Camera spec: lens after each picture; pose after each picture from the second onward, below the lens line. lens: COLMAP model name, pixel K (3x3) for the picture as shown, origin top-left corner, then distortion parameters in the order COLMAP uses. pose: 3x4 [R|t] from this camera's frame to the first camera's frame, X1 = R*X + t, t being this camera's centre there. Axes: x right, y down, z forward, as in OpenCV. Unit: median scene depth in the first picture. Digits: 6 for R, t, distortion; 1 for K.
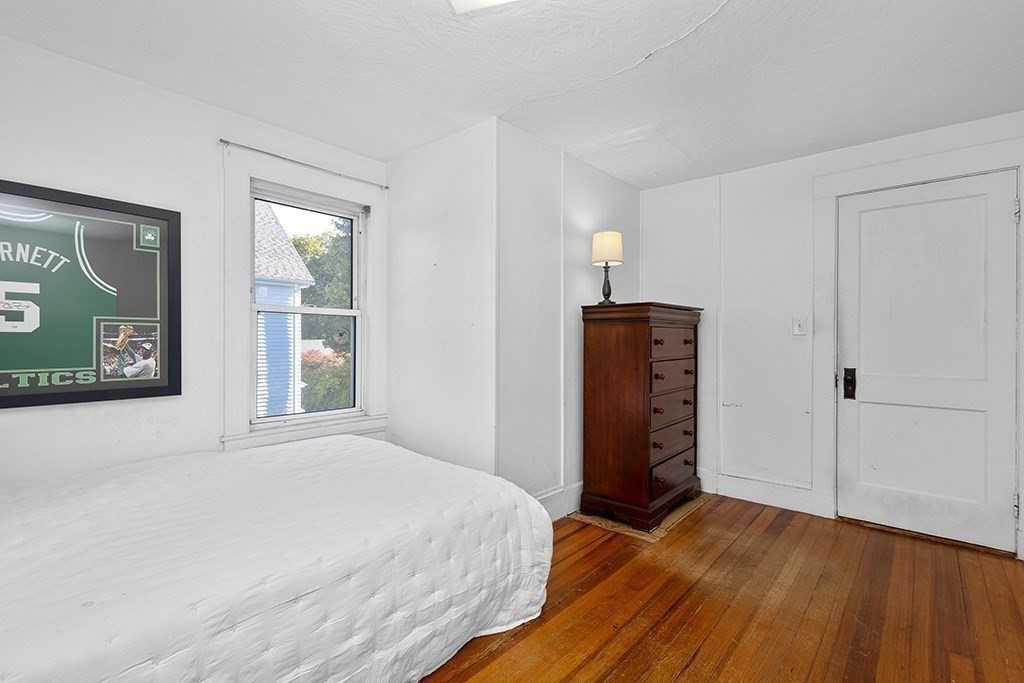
lens RADIAL K [[471.3, 0, 511.1], [0, 471.3, 339.7], [0, 0, 1]] dist [0.015214, 0.000394]
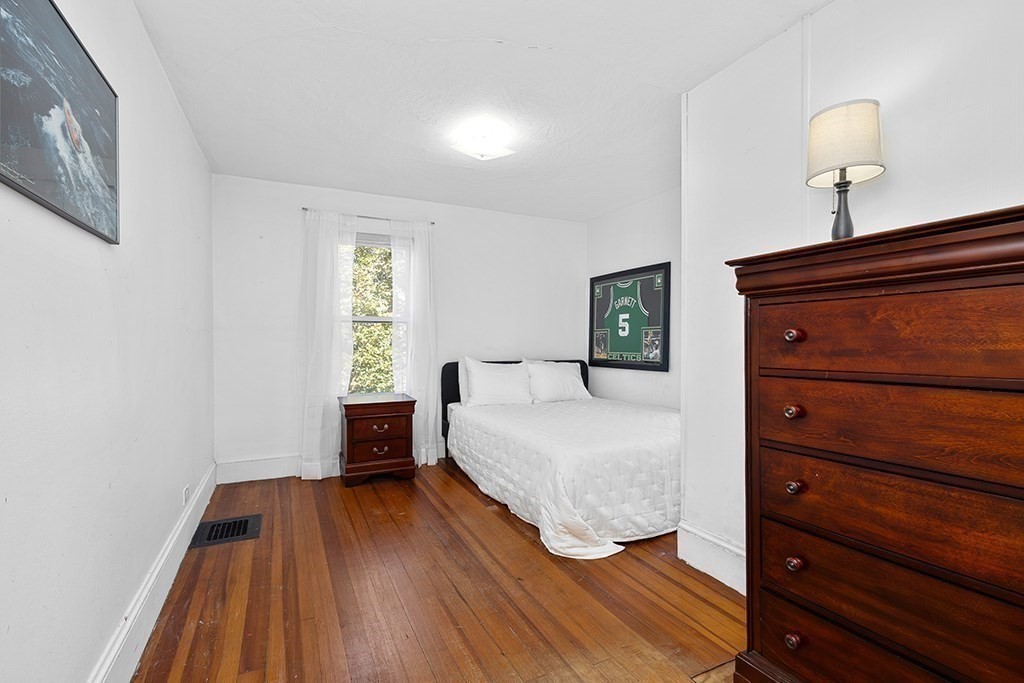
lens RADIAL K [[471.3, 0, 511.3], [0, 471.3, 344.0], [0, 0, 1]] dist [0.015214, 0.000394]
pose [[-0.390043, 0.001635, -0.920795, 1.151553], [0.001740, 0.999998, 0.001038, 0.017258], [0.920795, -0.001197, -0.390045, 1.266407]]
